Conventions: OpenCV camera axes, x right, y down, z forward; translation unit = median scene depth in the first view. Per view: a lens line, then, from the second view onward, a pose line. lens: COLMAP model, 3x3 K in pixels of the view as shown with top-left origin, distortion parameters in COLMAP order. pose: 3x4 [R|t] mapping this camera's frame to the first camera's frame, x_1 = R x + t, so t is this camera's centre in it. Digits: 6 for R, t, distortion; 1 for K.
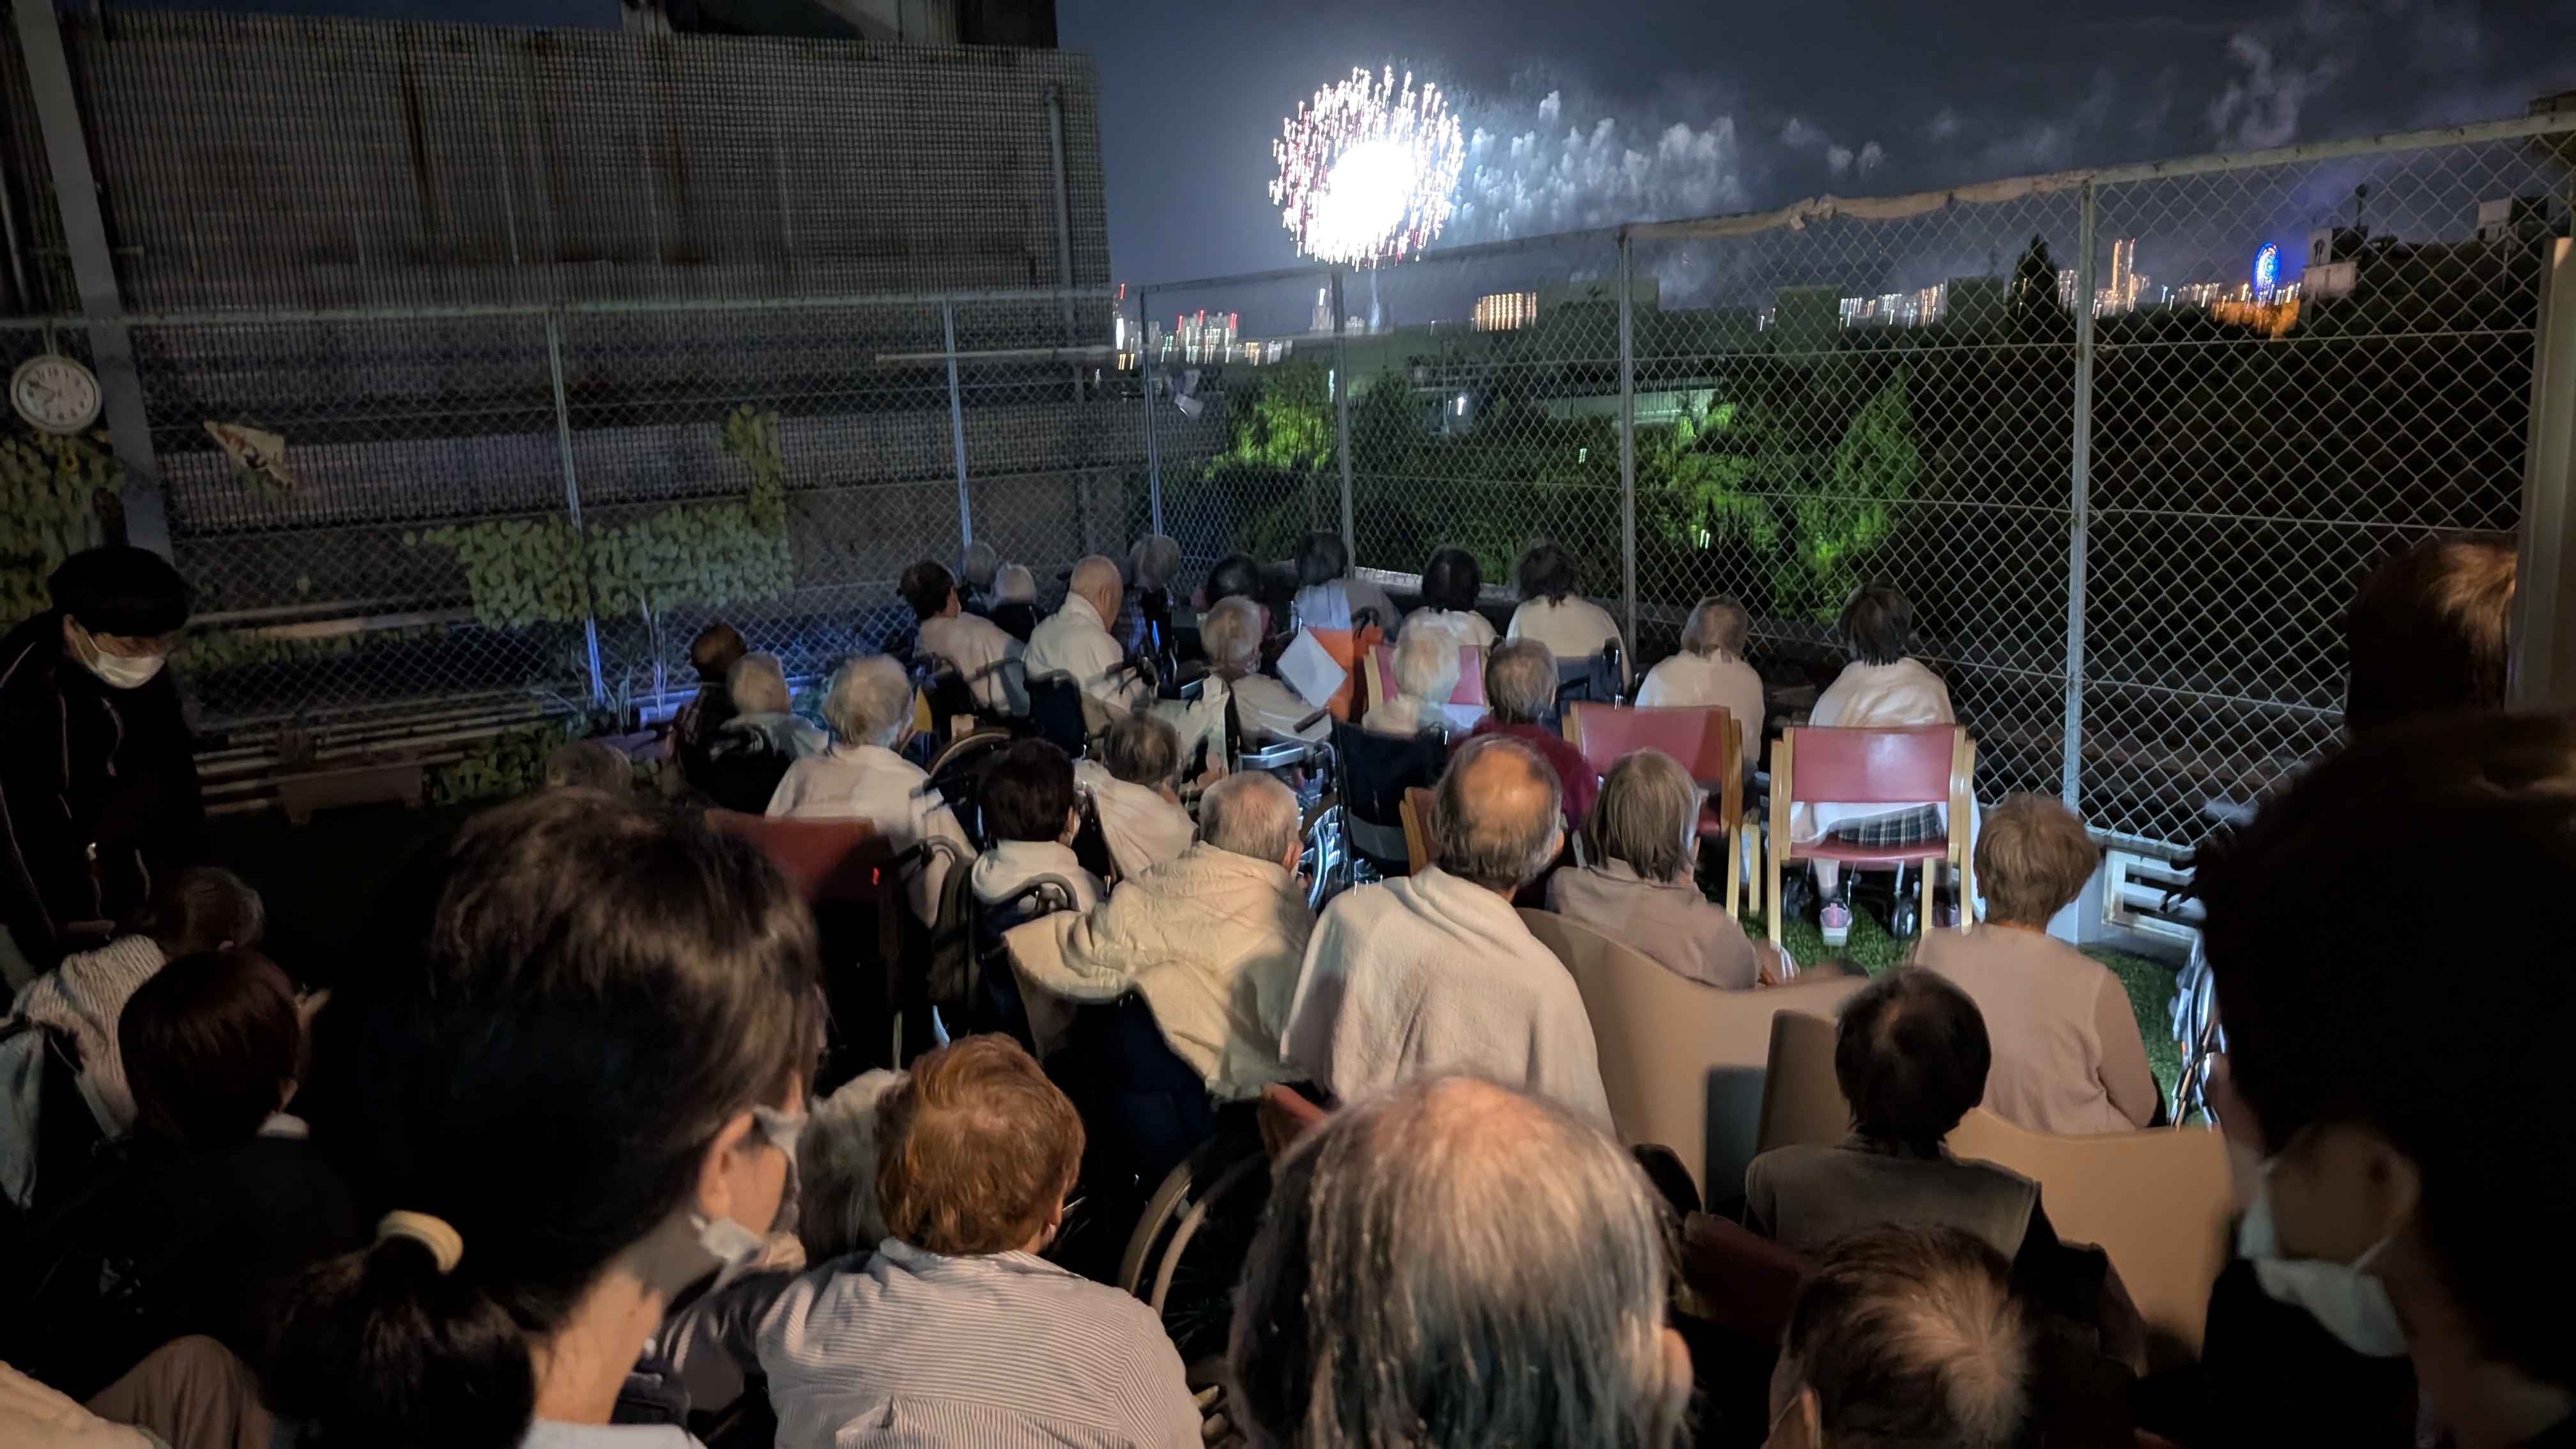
lens RADIAL K [[1776.1, 0, 1288.0], [0, 1776.1, 724.5], [0, 0, 1]] dist [-0.014904, 0.002830]
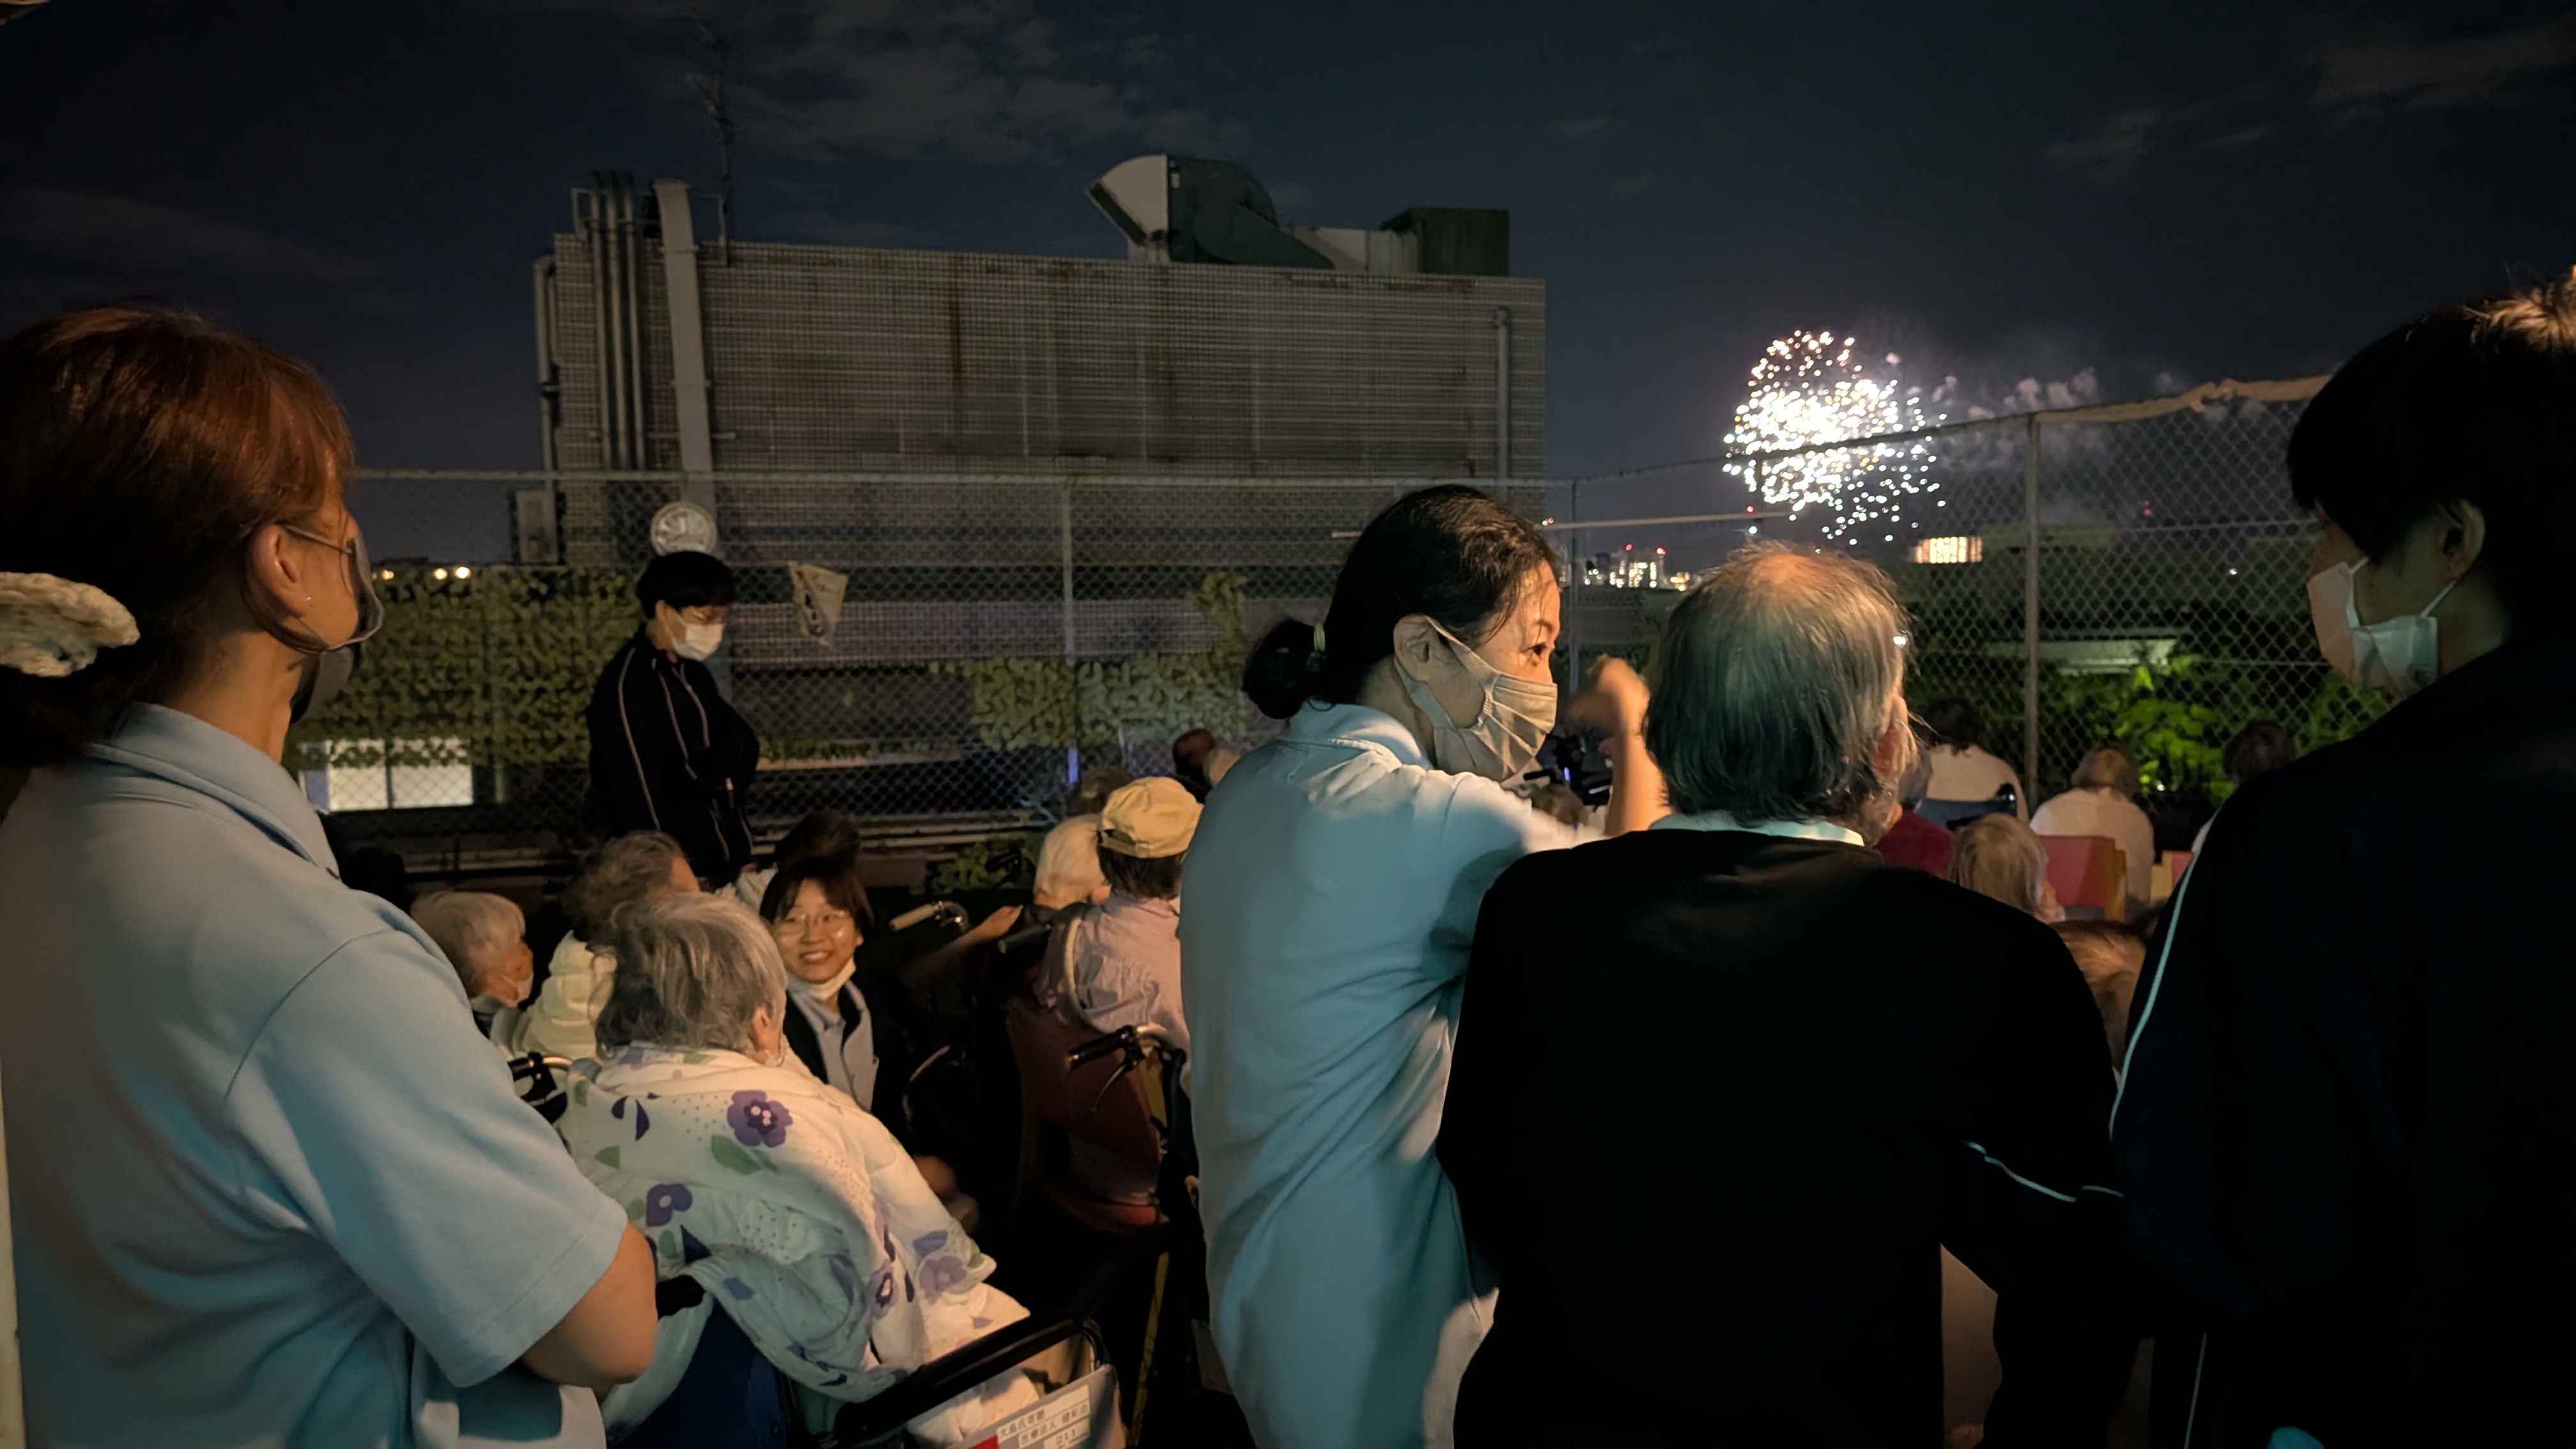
lens RADIAL K [[1844.0, 0, 1288.0], [0, 1844.0, 724.5], [0, 0, 1]] dist [0.066414, -0.269327]
pose [[0.973677, 0.048243, -0.222766, 0.005188], [-0.079571, 0.987799, -0.133871, 0.063029], [0.213590, 0.148073, 0.965636, -0.103228]]
